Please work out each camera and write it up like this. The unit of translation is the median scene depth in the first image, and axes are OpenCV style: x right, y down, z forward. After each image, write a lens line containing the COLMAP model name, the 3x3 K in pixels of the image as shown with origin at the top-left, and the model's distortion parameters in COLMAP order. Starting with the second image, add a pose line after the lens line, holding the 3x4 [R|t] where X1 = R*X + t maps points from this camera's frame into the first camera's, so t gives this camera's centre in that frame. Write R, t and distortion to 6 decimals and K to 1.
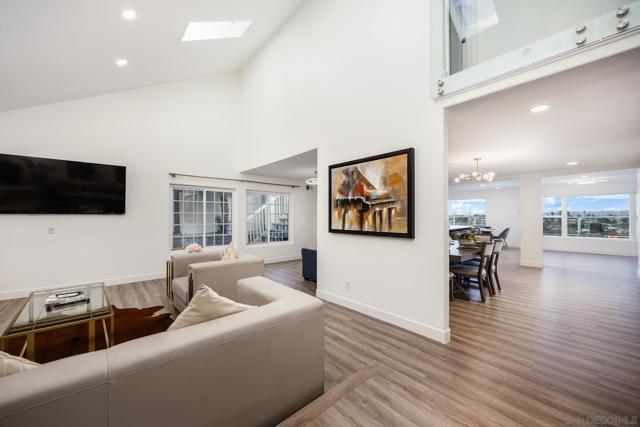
lens RADIAL K [[247.5, 0, 317.4], [0, 247.5, 214.3], [0, 0, 1]] dist [-0.002371, 0.000435]
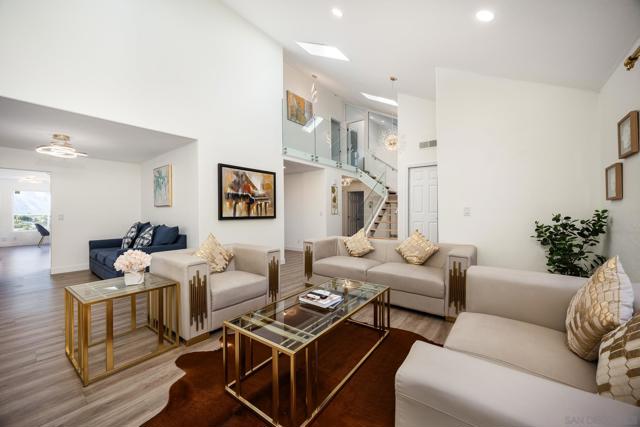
lens RADIAL K [[247.5, 0, 319.2], [0, 247.5, 212.3], [0, 0, 1]] dist [-0.002371, 0.000435]
pose [[-0.193913, -0.001338, 0.981018, -1.351872], [-0.002353, 0.999997, 0.000899, 0.038925], [-0.981016, -0.002134, -0.193915, 0.863153]]
